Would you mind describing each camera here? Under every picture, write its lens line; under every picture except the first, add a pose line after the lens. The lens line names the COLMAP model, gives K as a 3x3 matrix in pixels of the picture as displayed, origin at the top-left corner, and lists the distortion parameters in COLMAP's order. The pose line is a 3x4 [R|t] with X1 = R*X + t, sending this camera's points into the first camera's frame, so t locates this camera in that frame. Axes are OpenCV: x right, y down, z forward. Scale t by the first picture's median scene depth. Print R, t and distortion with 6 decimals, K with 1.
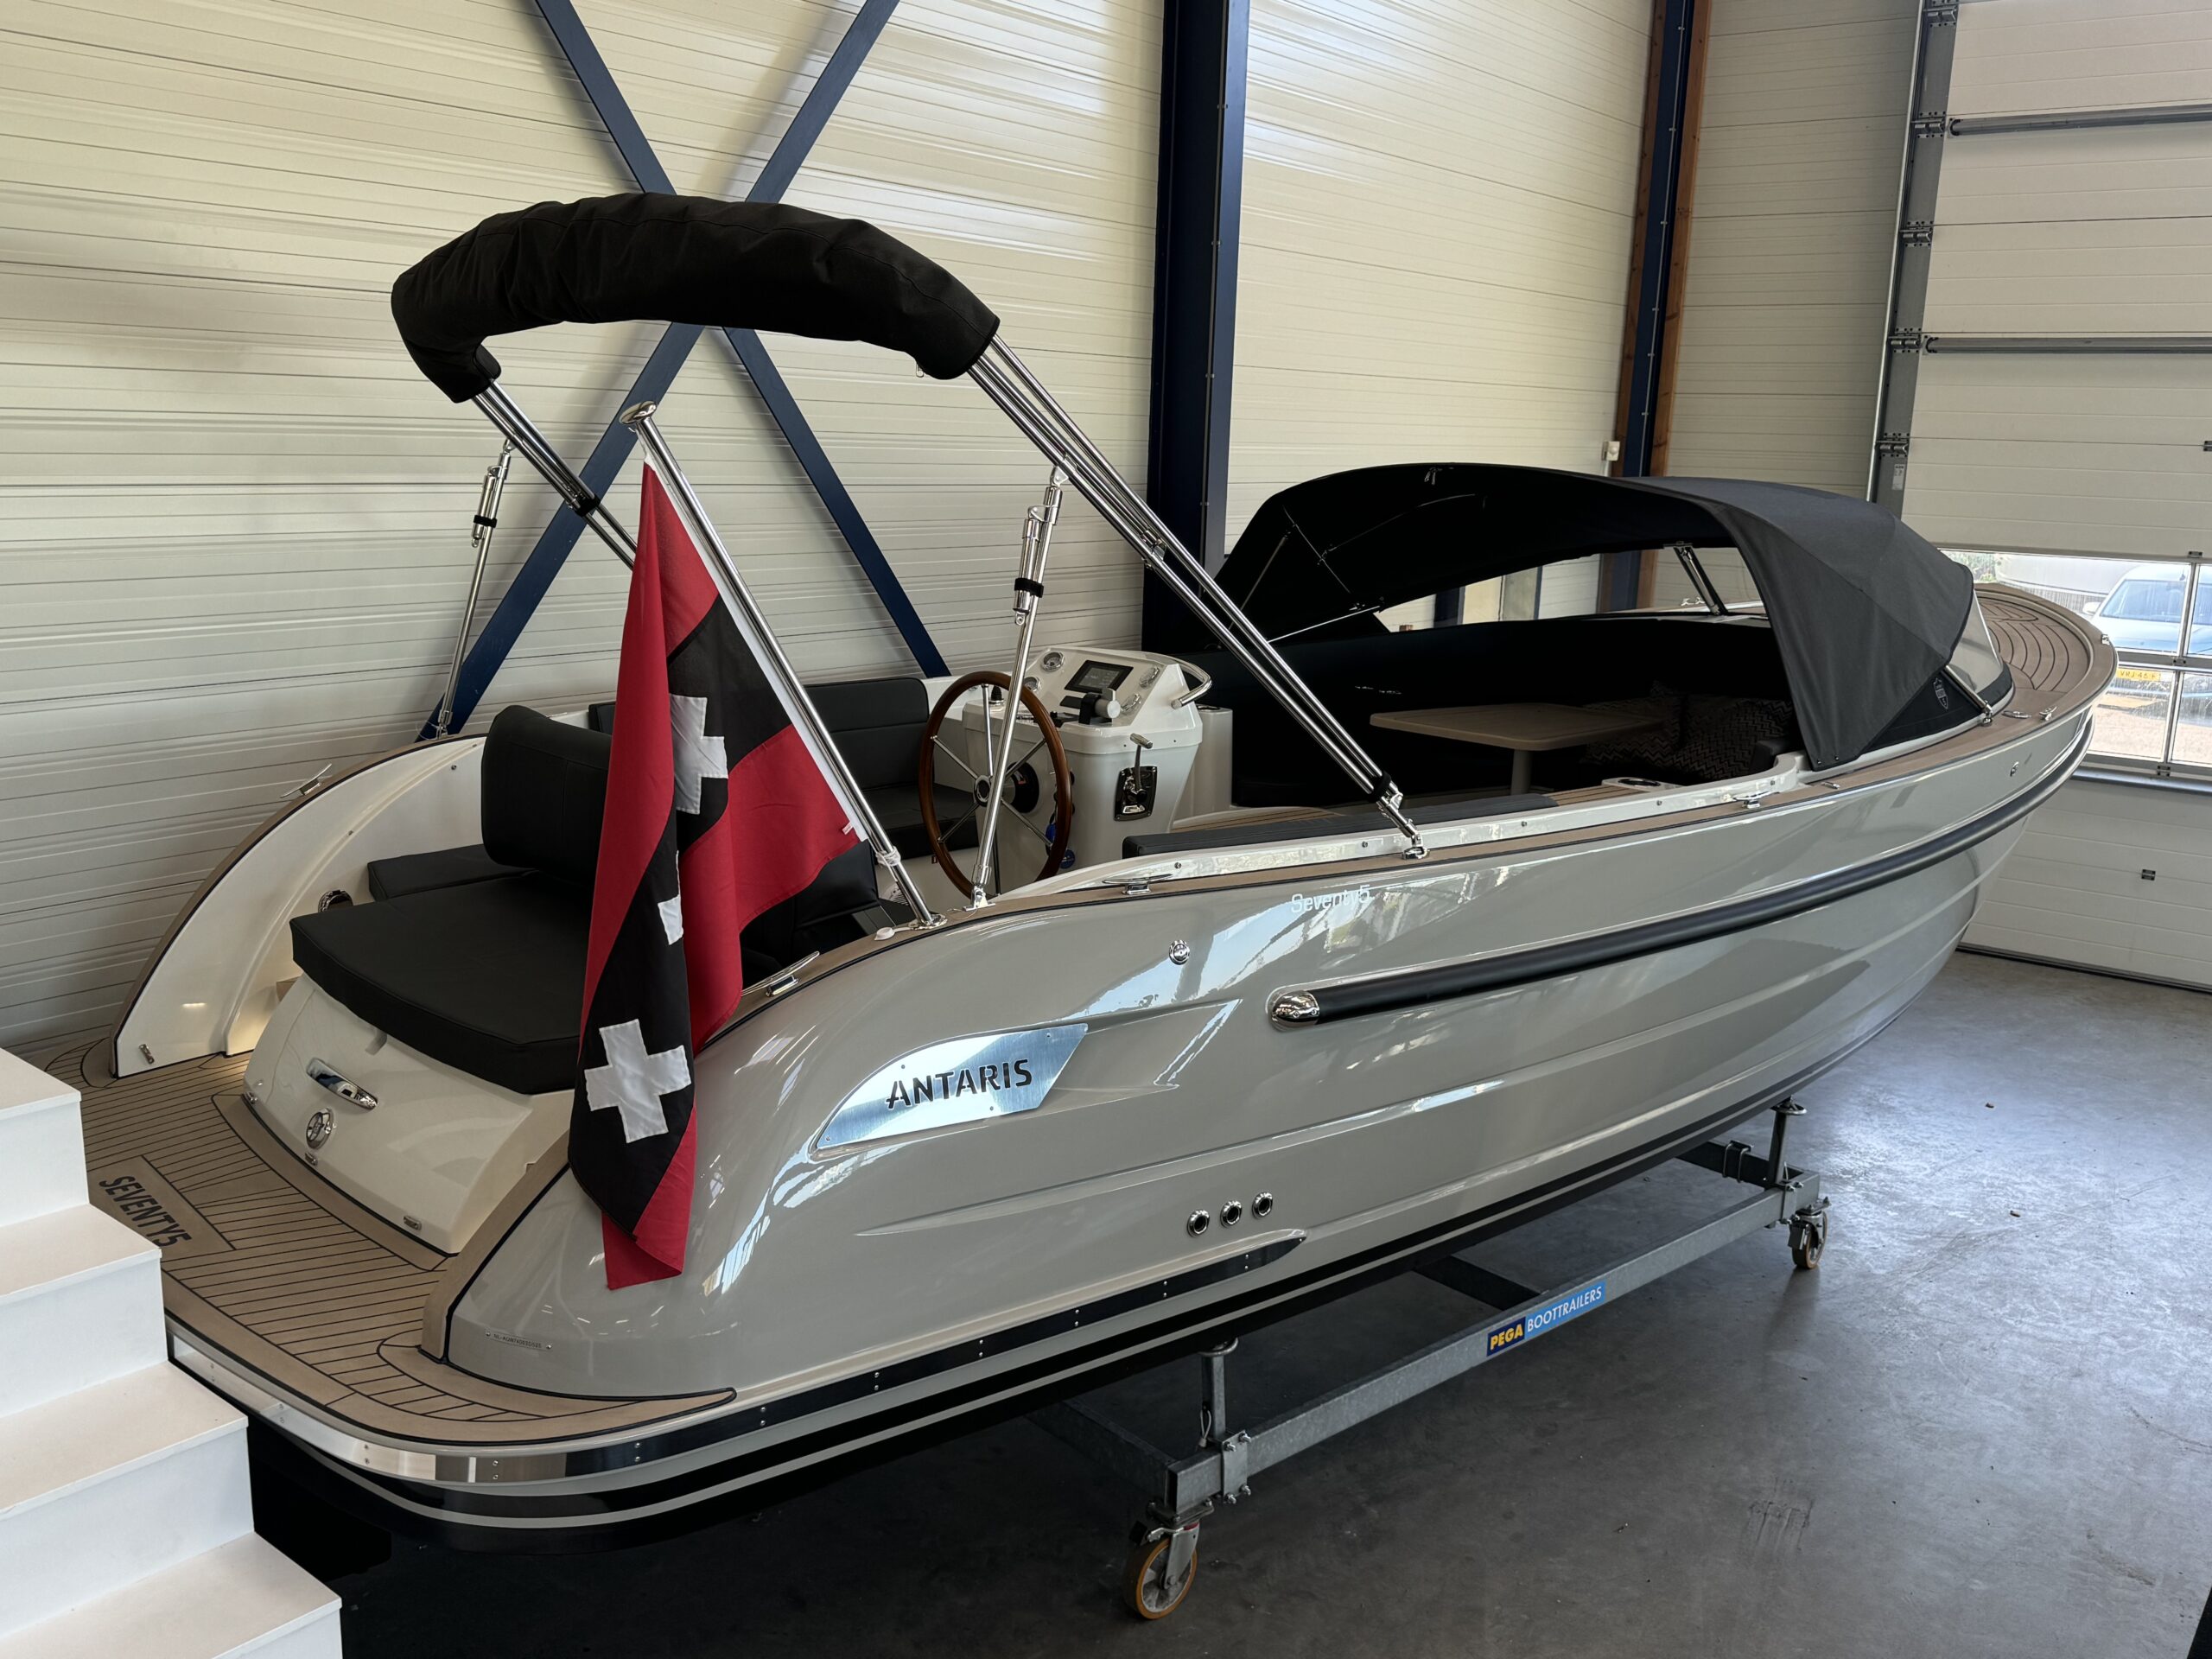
lens RADIAL K [[1898.9, 0, 1106.0], [0, 1898.9, 829.5], [0, 0, 1]] dist [0.069083, -0.002343]
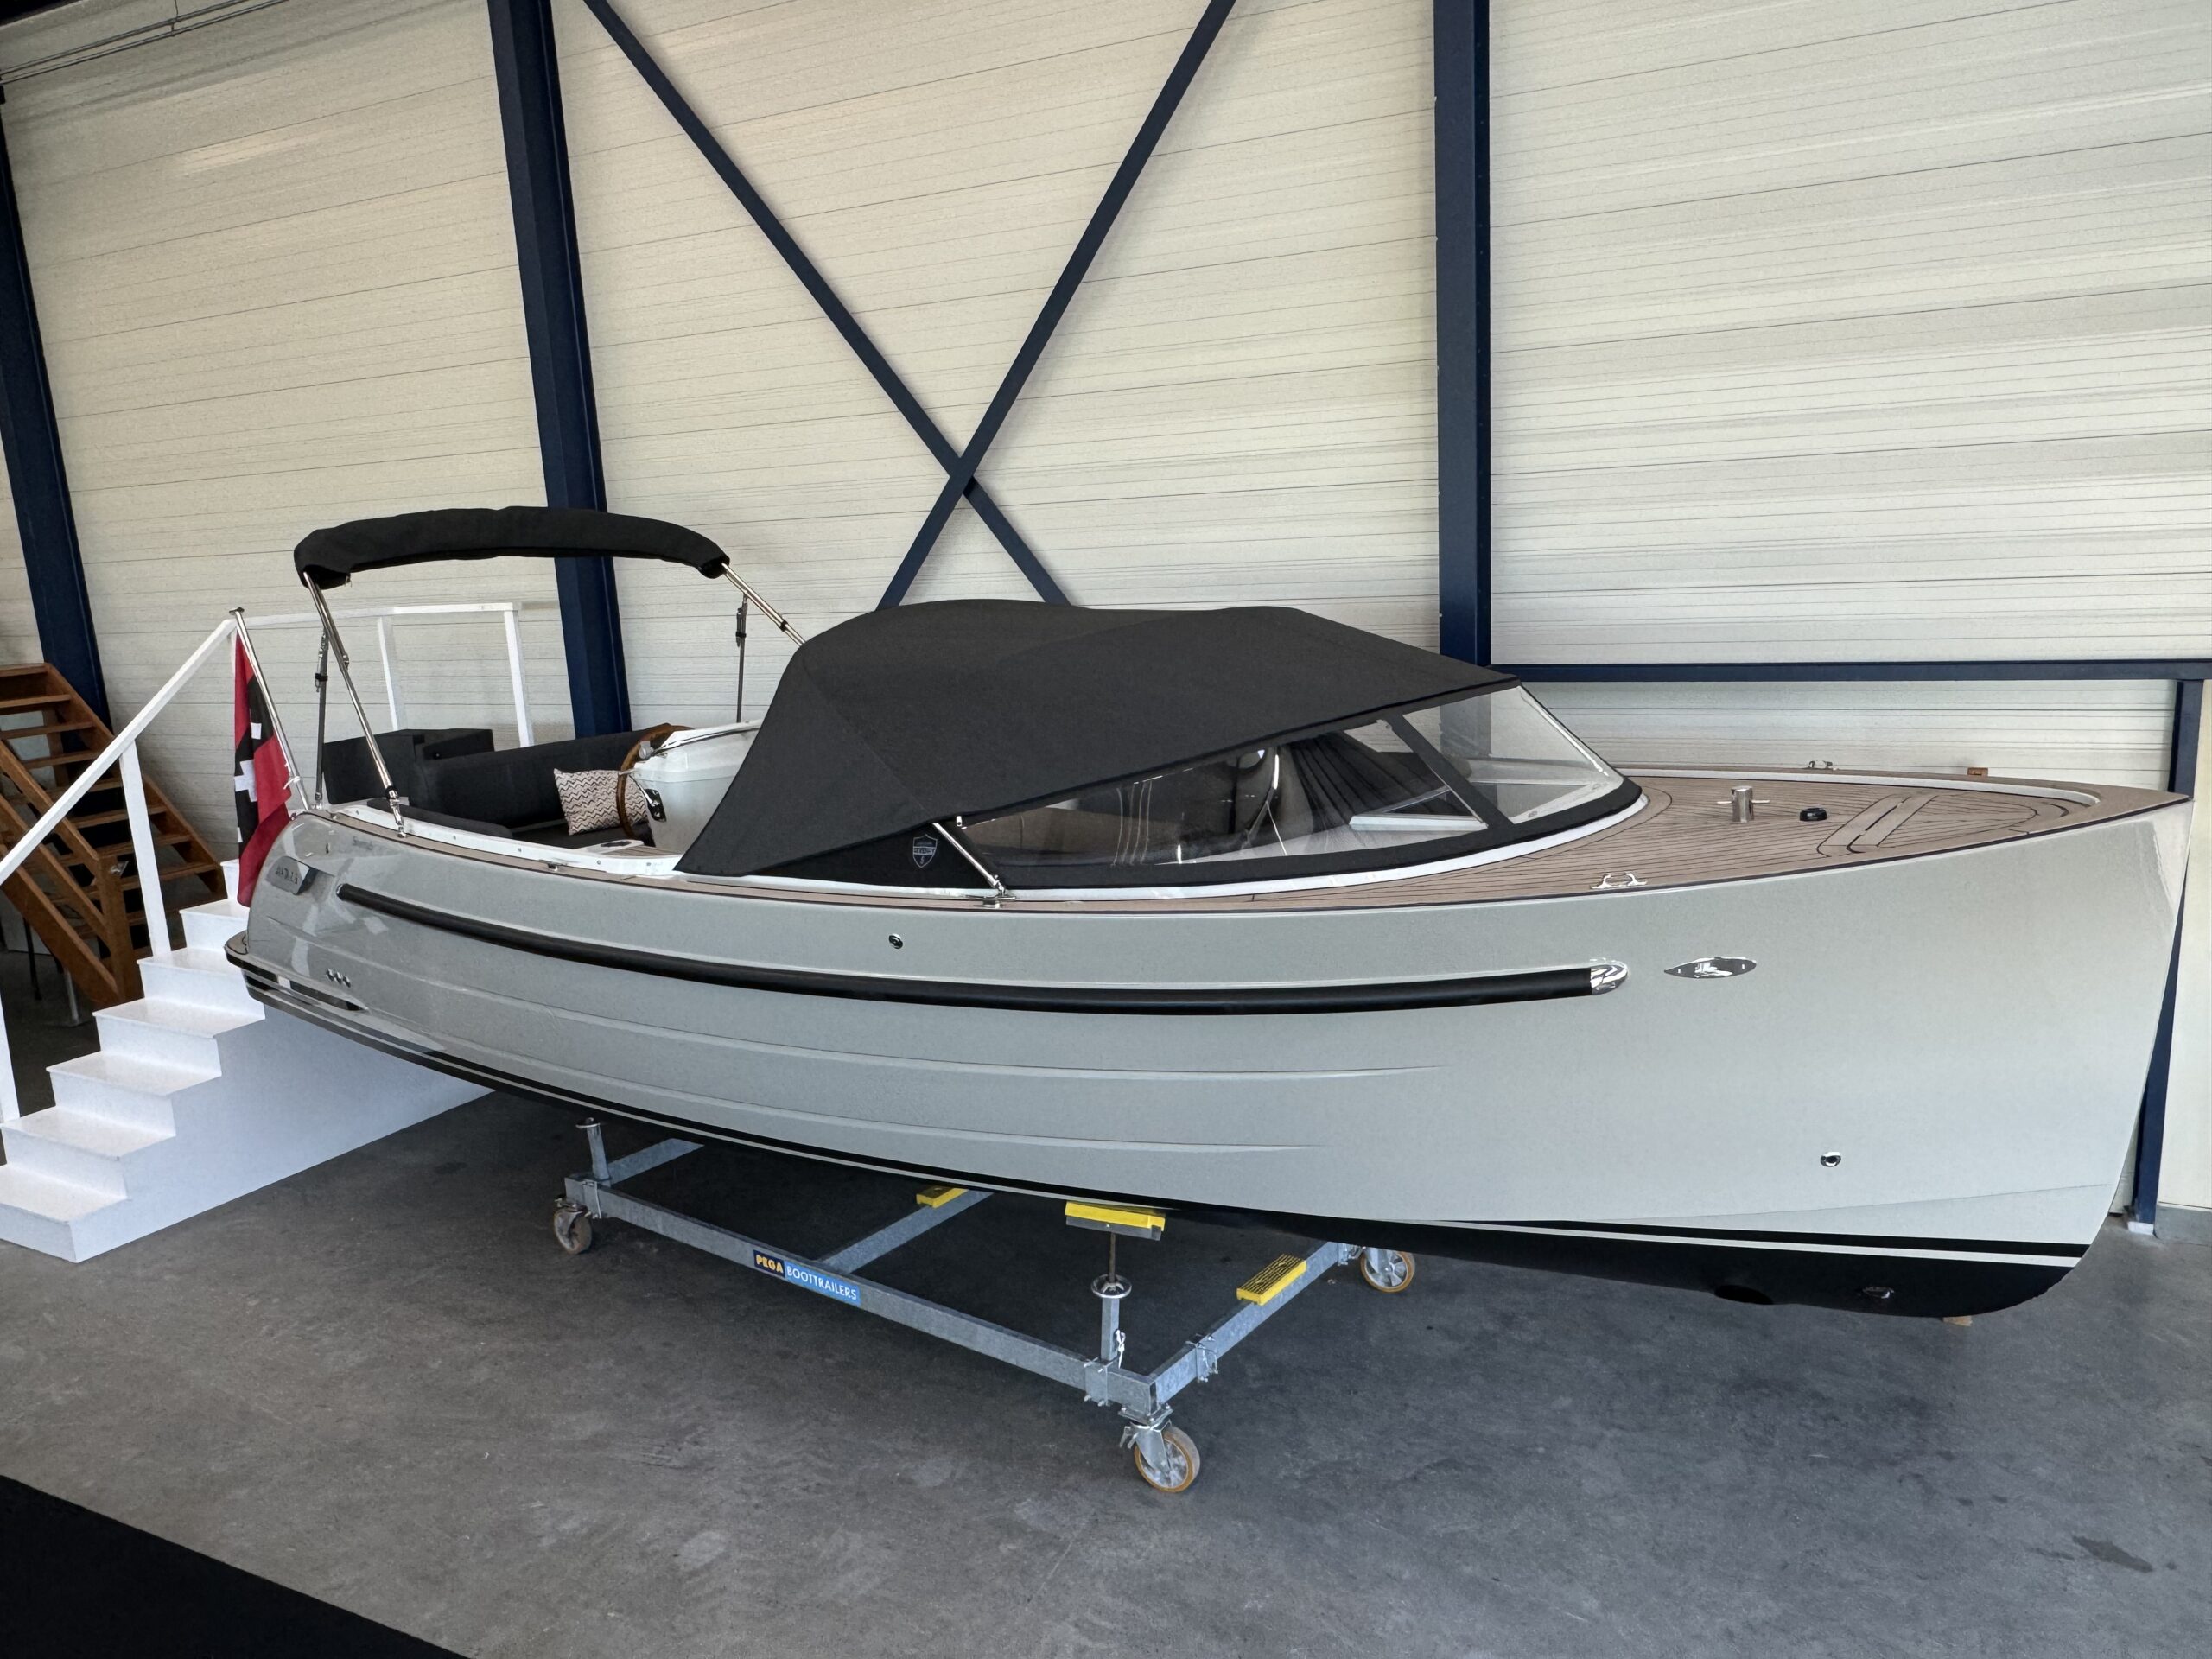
lens RADIAL K [[1535.5, 0, 1106.0], [0, 1535.5, 829.5], [0, 0, 1]] dist [-0.004316, -0.000845]
pose [[0.191100, 0.150410, -0.969978, 1.260889], [-0.143433, 0.981862, 0.123994, -0.199673], [0.971034, 0.115432, 0.209207, 0.984100]]
